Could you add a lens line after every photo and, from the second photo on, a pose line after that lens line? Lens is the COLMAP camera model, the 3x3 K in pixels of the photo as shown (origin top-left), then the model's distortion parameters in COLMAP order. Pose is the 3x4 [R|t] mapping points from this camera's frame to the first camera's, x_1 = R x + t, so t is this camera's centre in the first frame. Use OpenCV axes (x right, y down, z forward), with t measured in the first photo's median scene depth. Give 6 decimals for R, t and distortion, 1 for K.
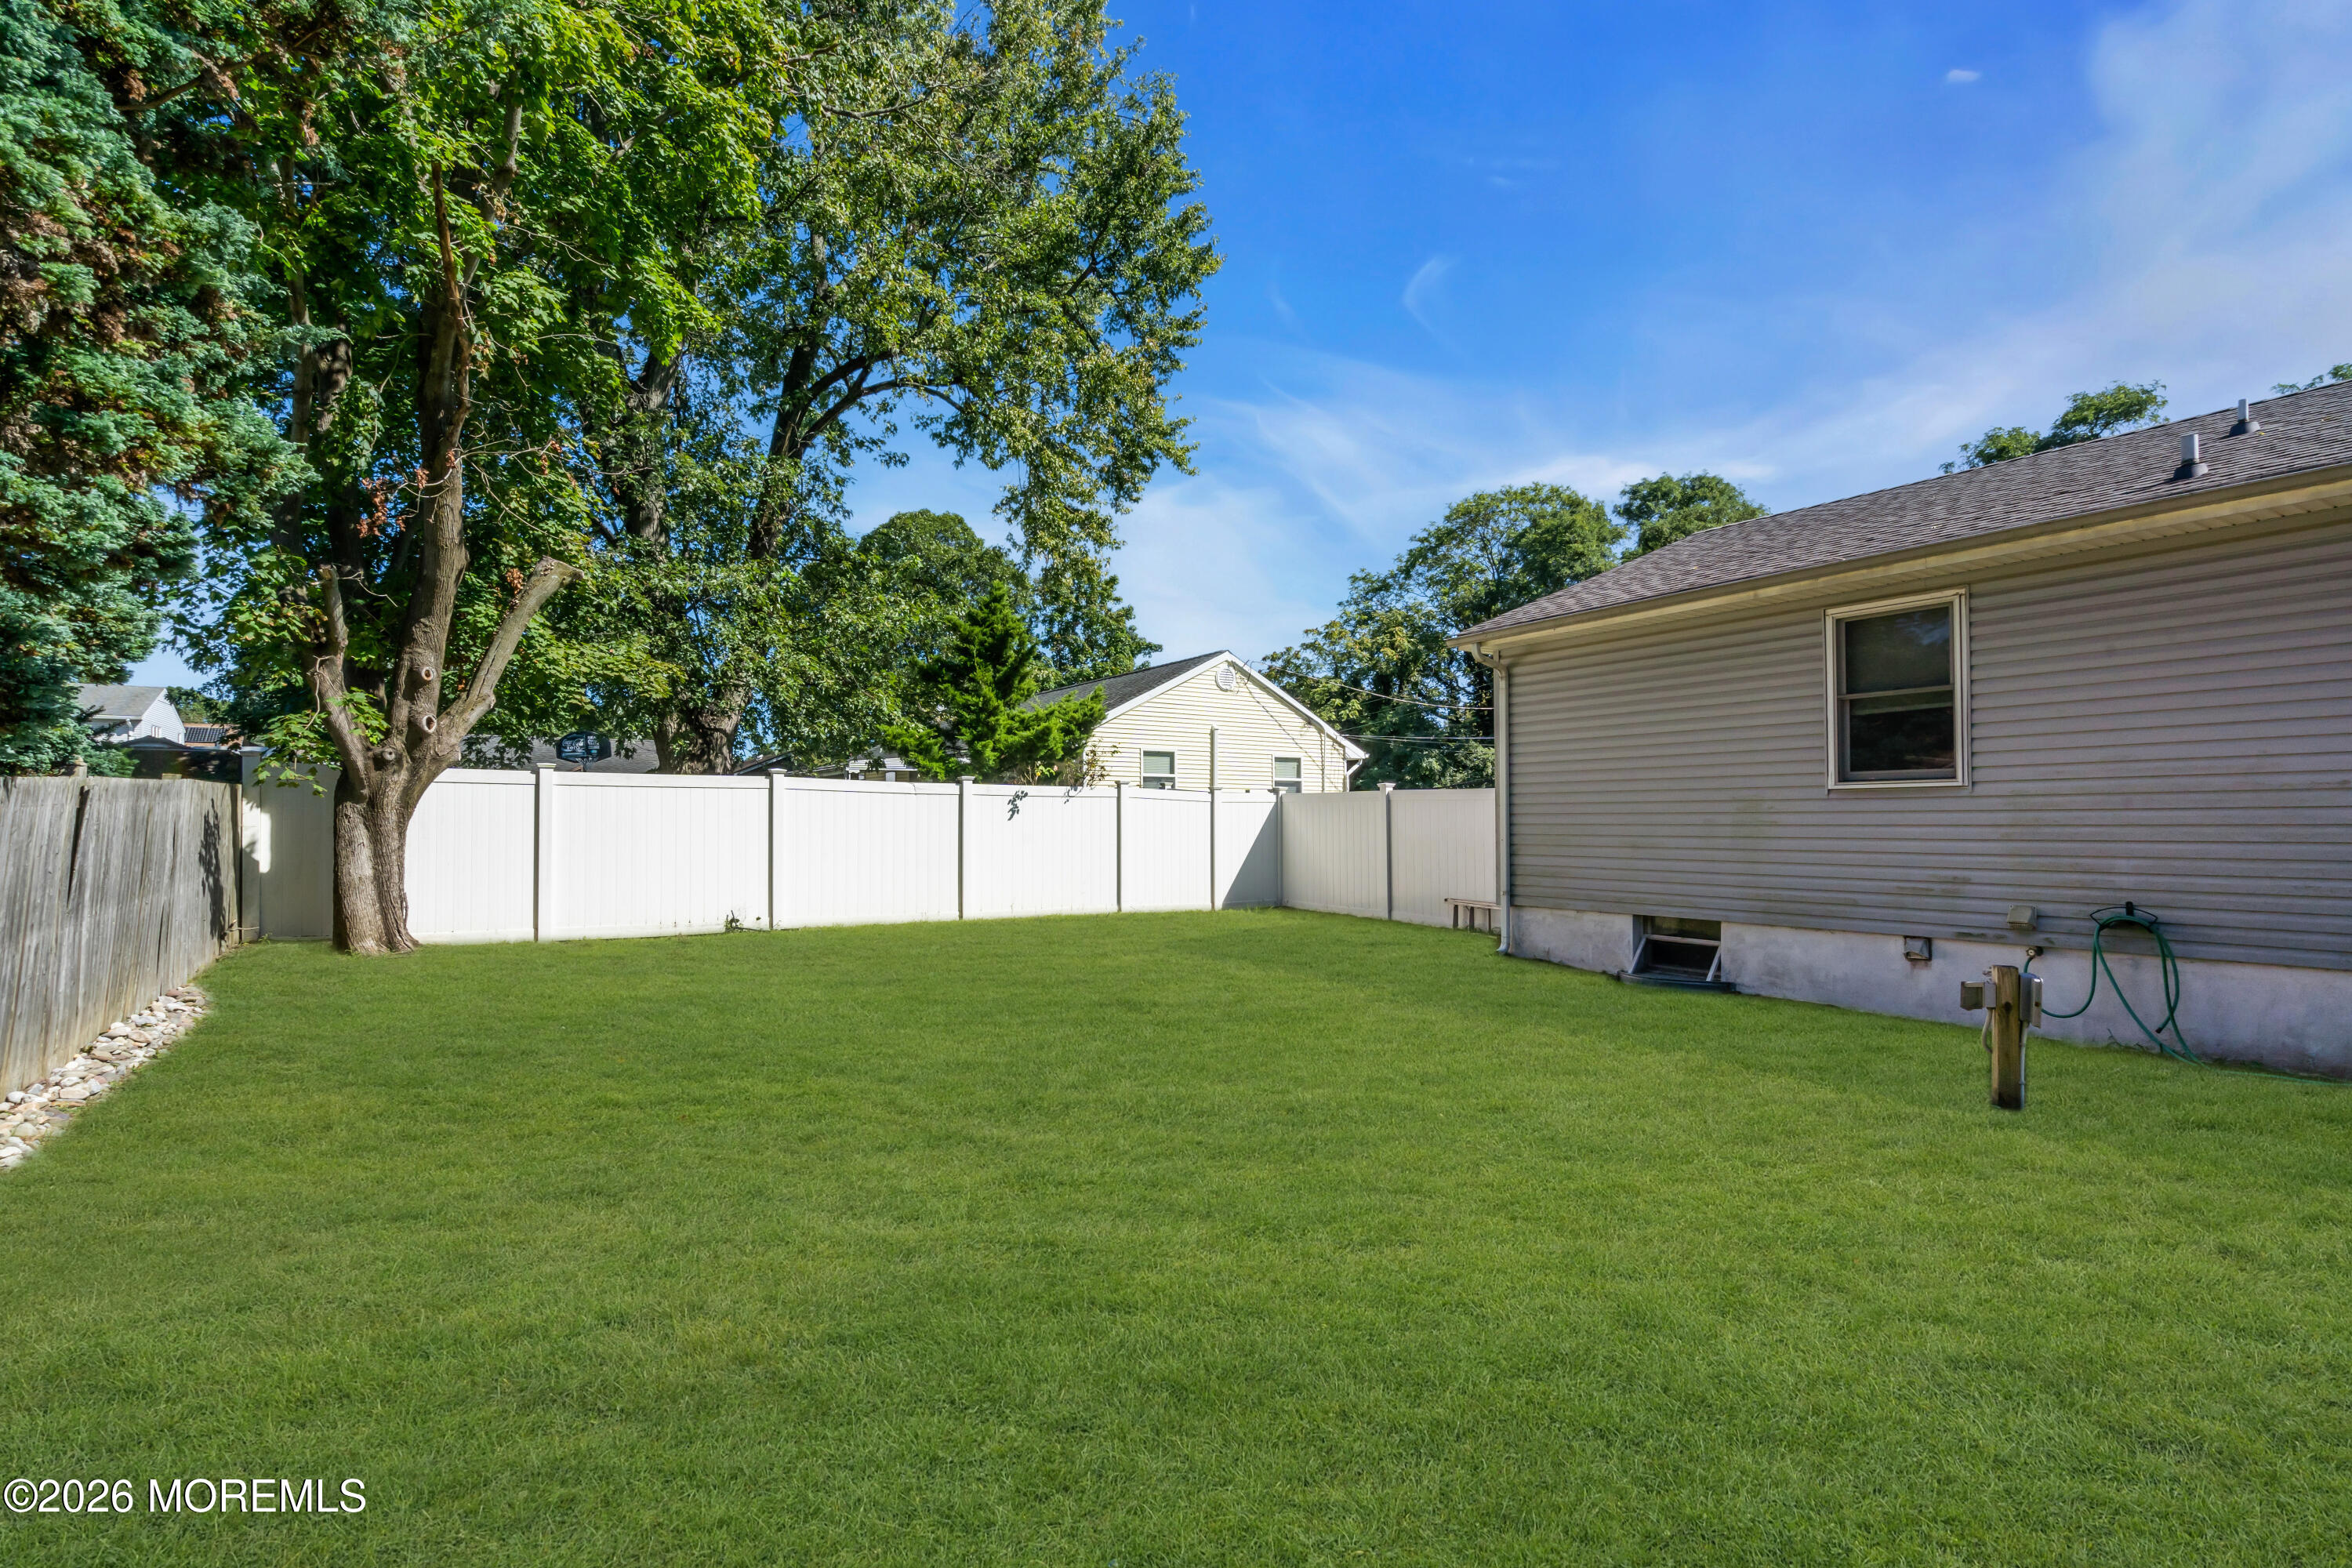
lens RADIAL K [[1062.1, 0, 1170.4], [0, 1062.1, 793.7], [0, 0, 1]] dist [-0.003636, 0.001201]
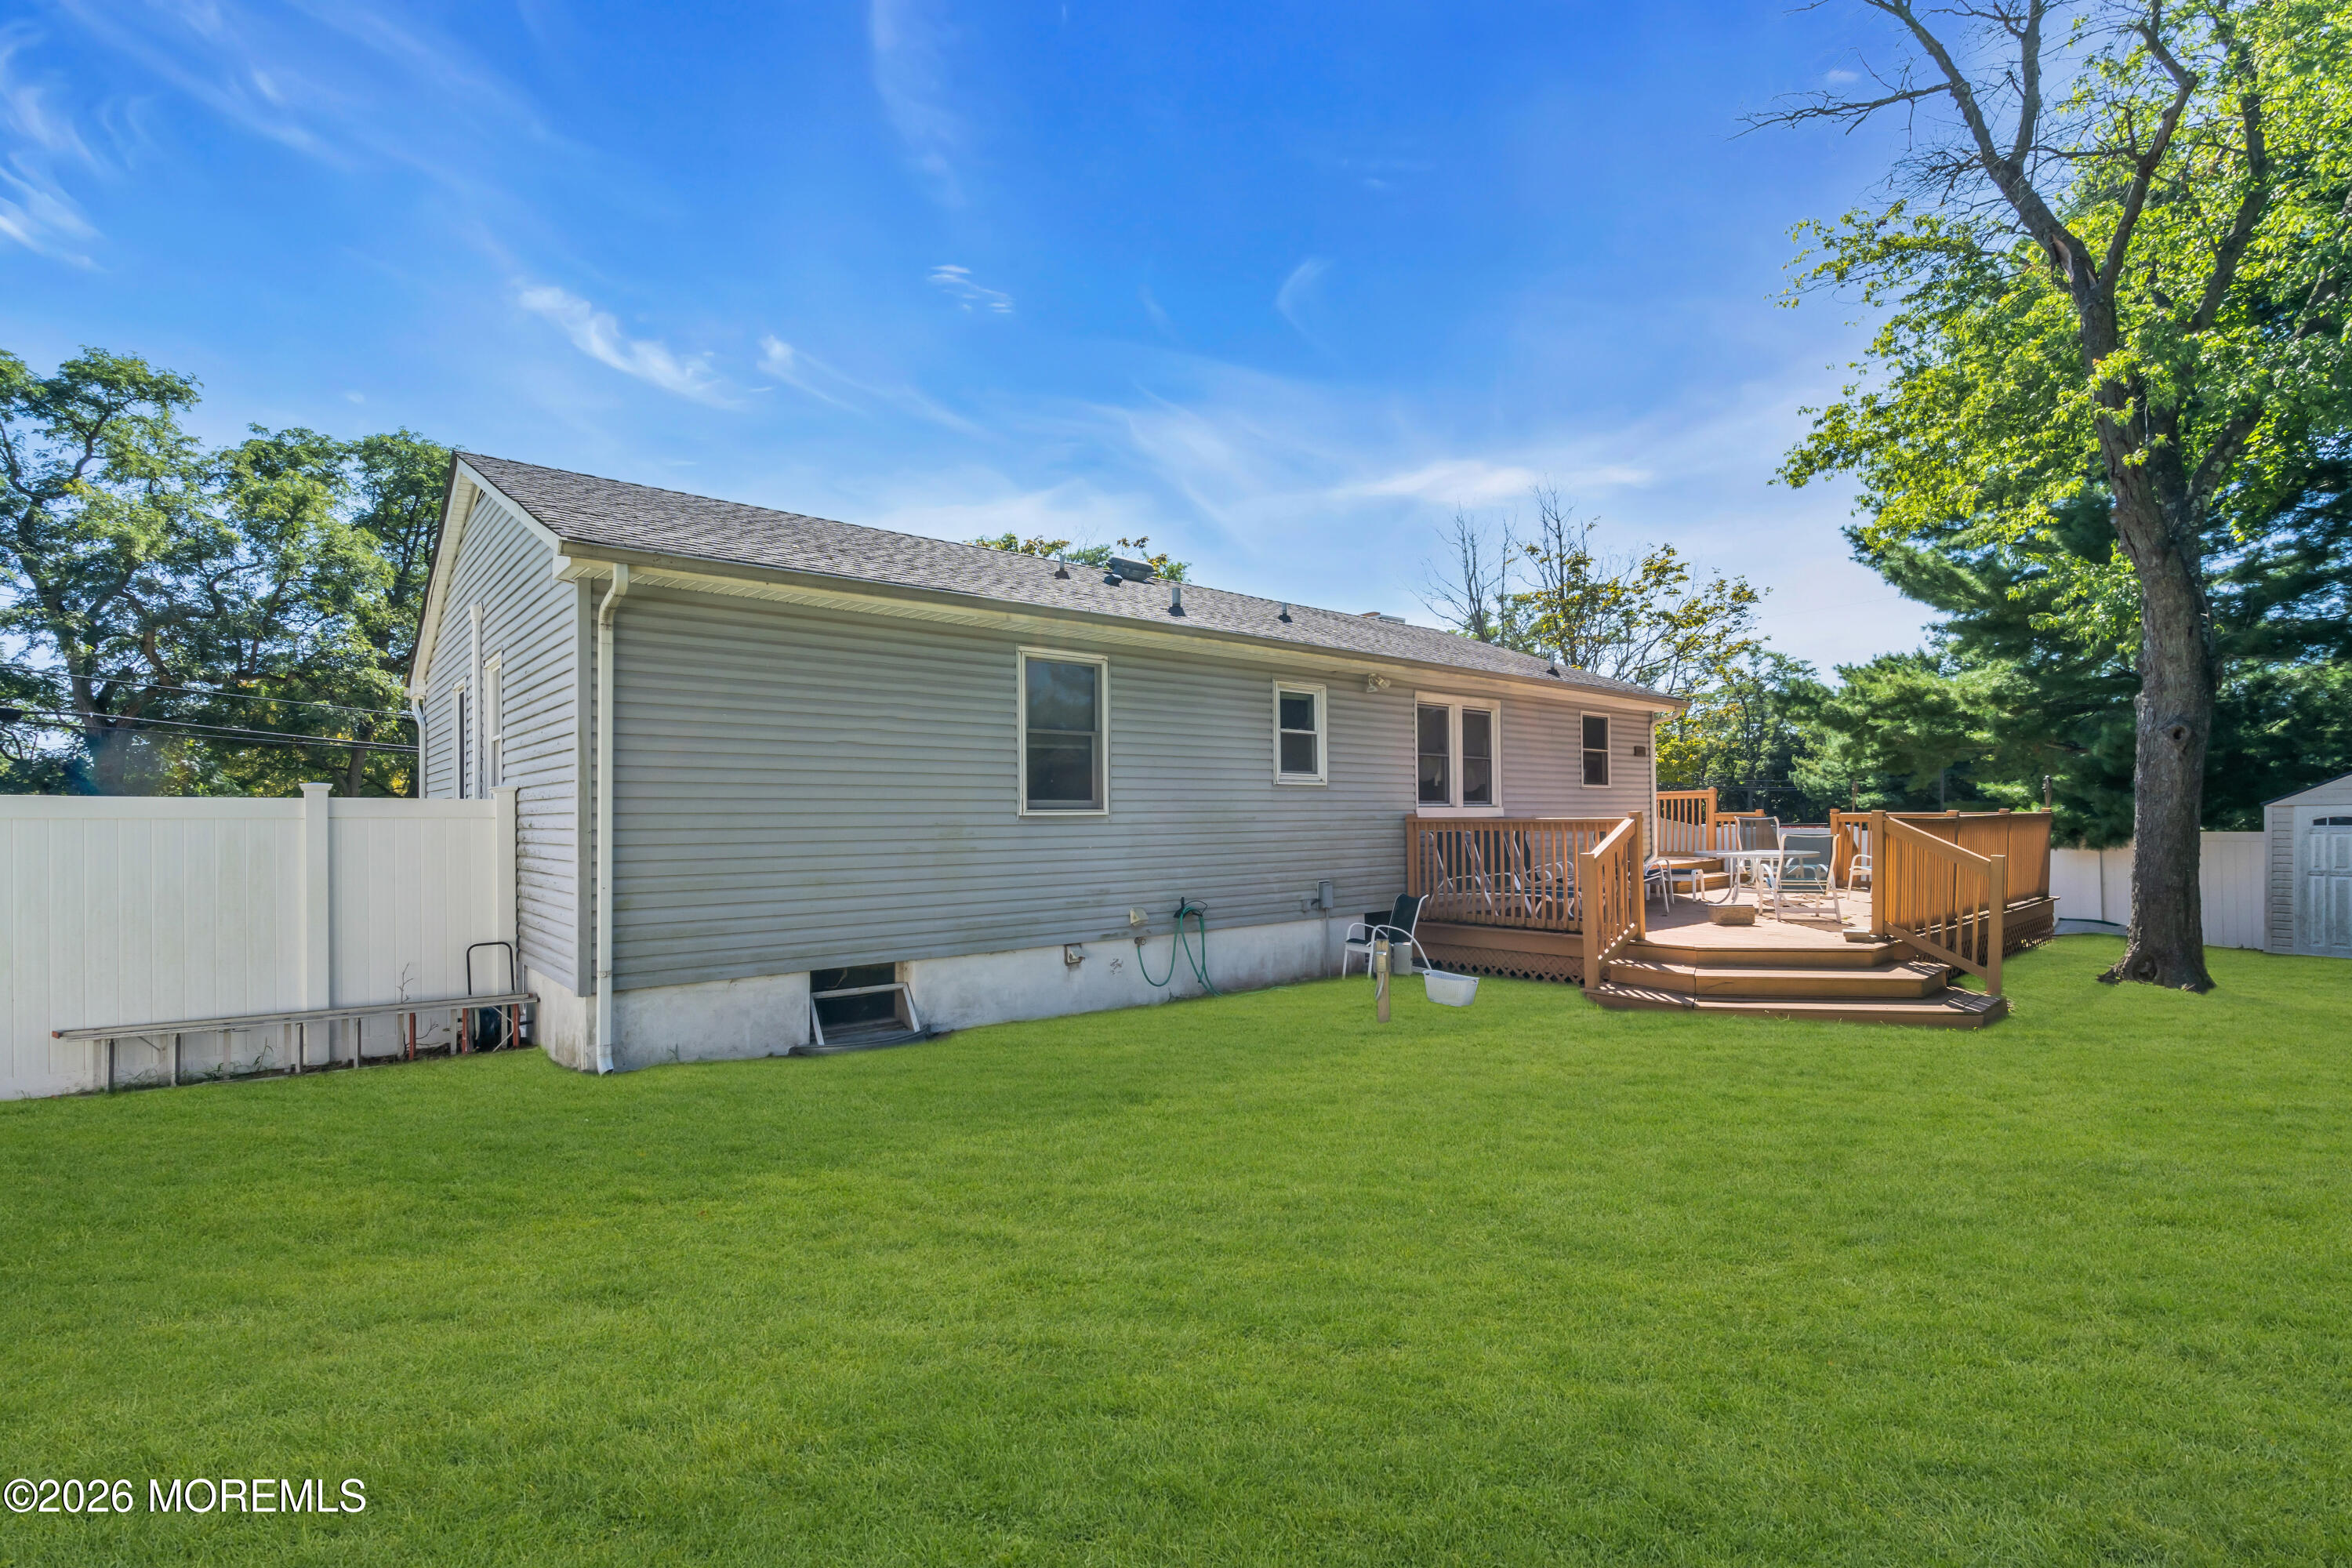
lens RADIAL K [[1062.1, 0, 1171.6], [0, 1062.1, 795.8], [0, 0, 1]] dist [-0.003636, 0.001201]
pose [[-0.133720, 0.021083, 0.990795, -0.260103], [-0.018071, 0.999556, -0.023708, -0.001091], [-0.990854, -0.021075, -0.133279, 0.576233]]
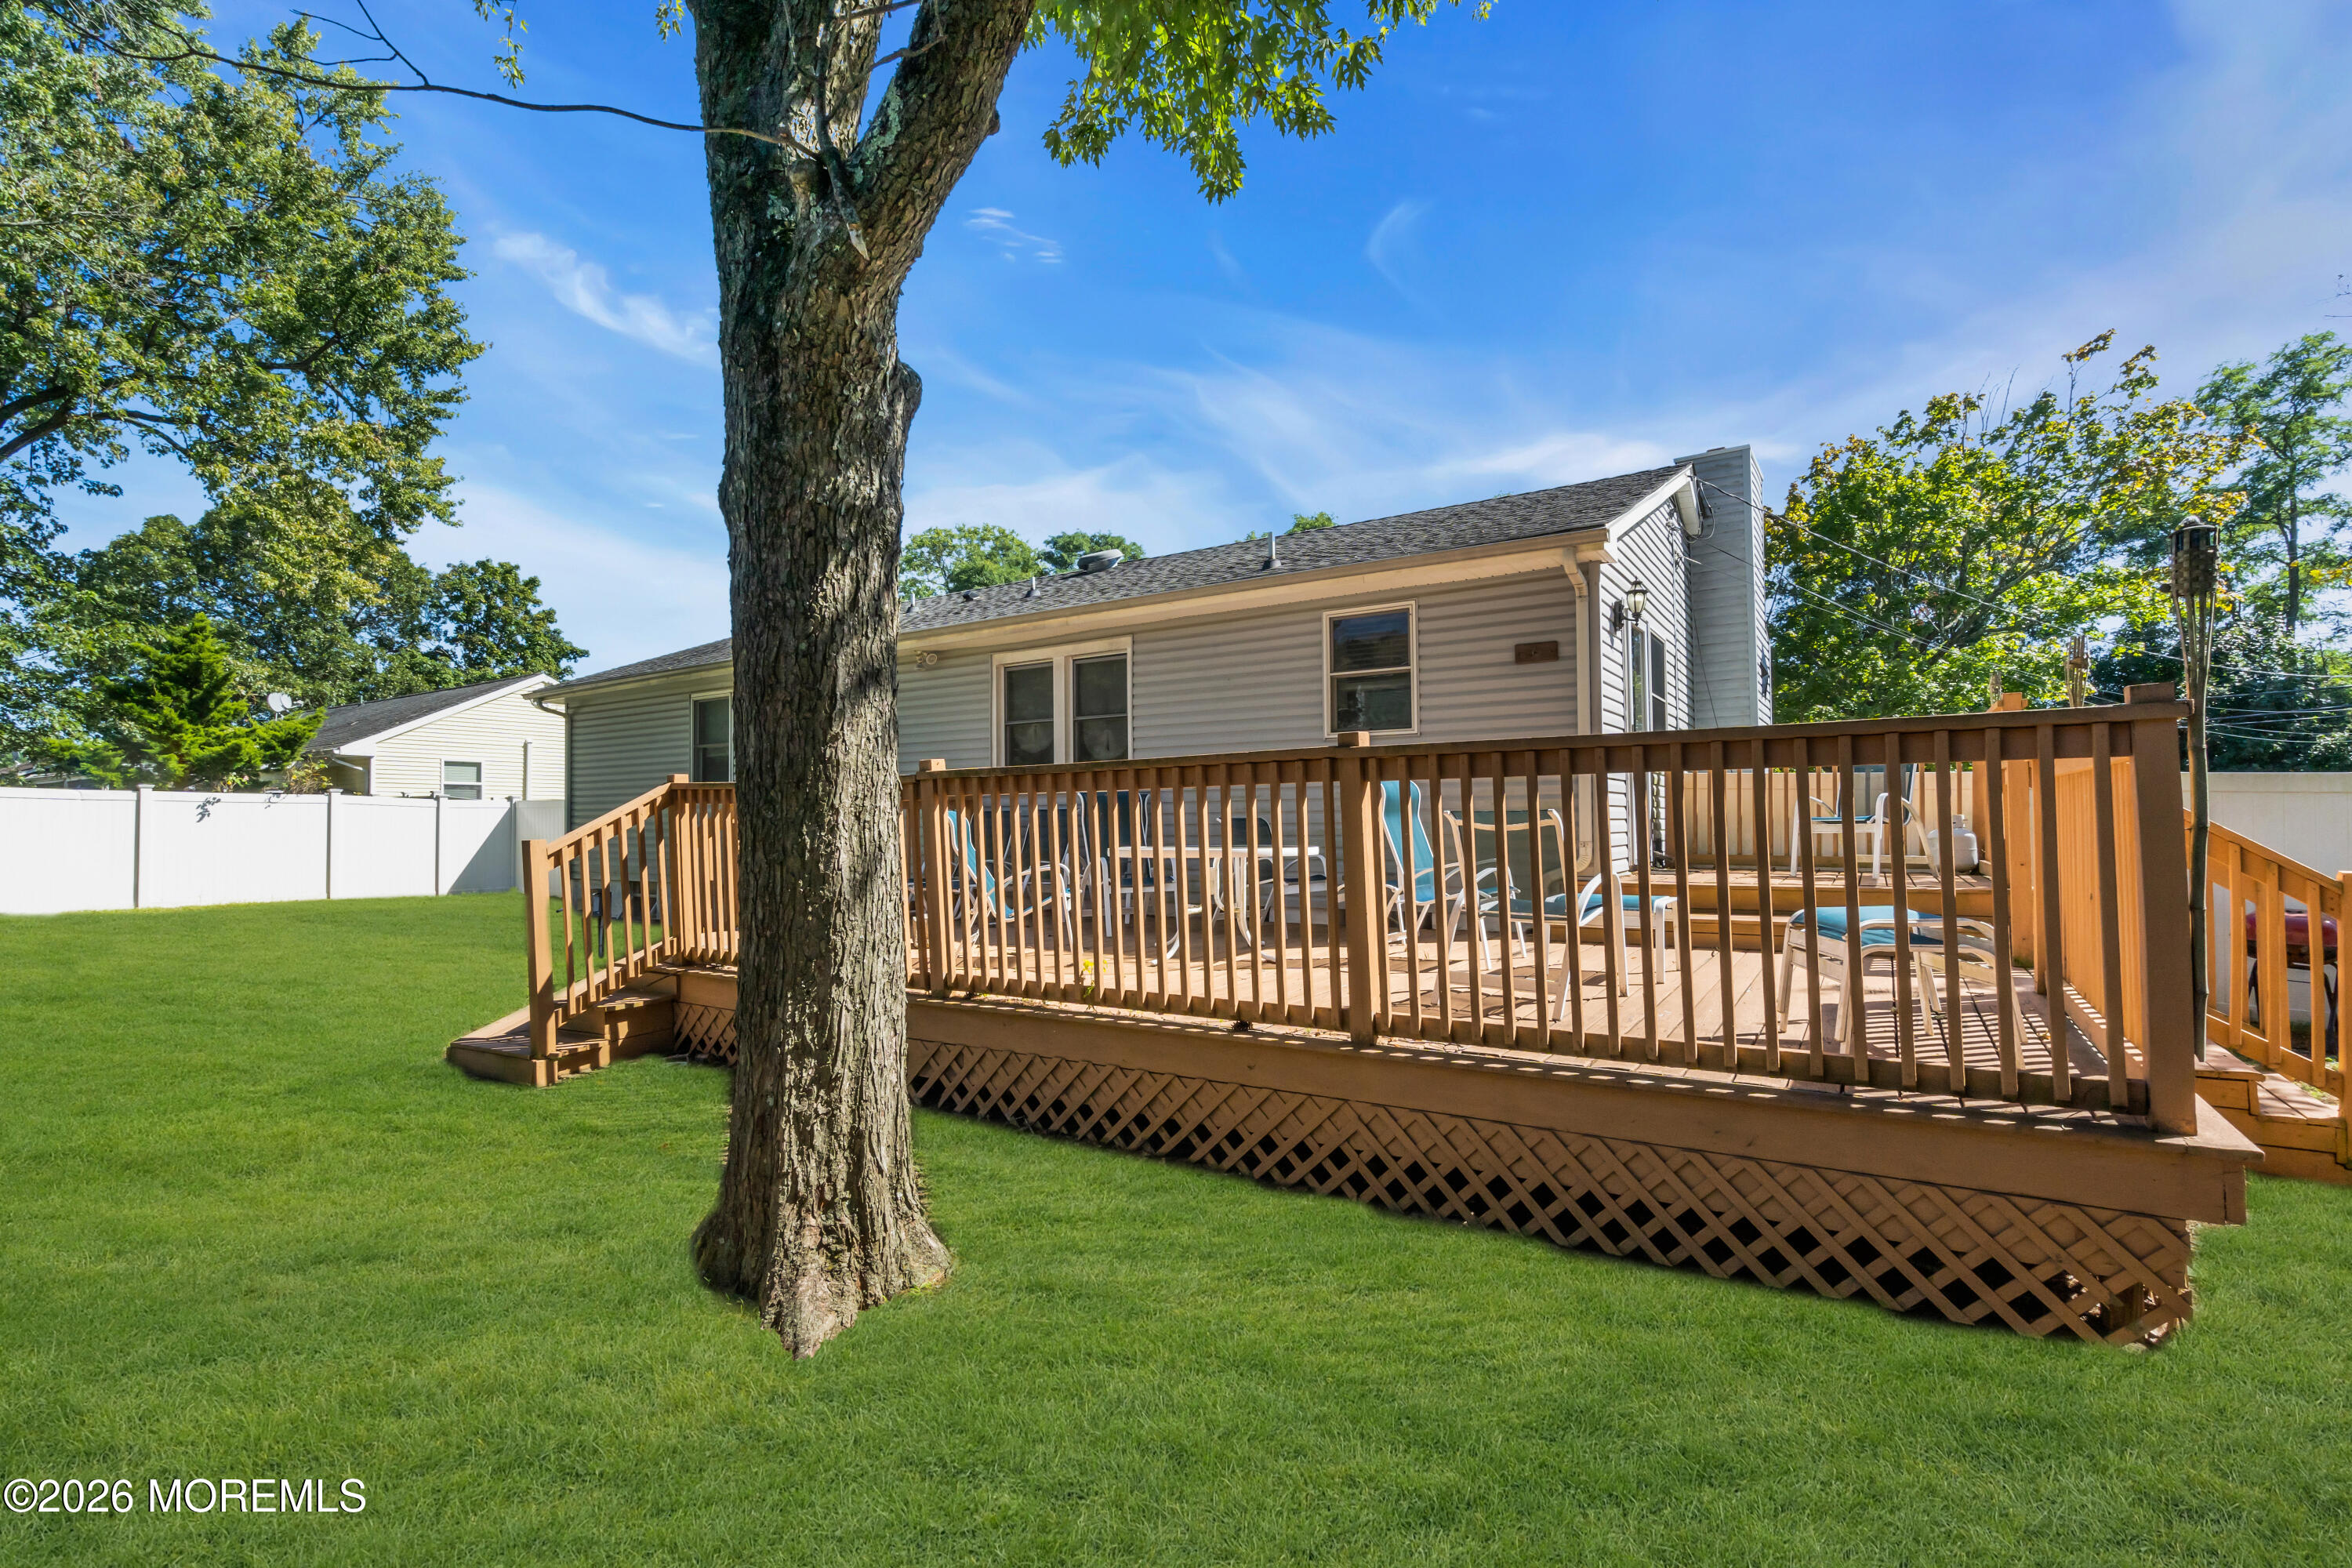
lens RADIAL K [[1062.1, 0, 1166.8], [0, 1062.1, 791.3], [0, 0, 1]] dist [-0.003636, 0.001201]
pose [[0.921203, 0.006858, 0.389023, 0.383304], [-0.004192, 0.999962, -0.007702, -0.004798], [-0.389060, 0.005464, 0.921196, -0.495553]]
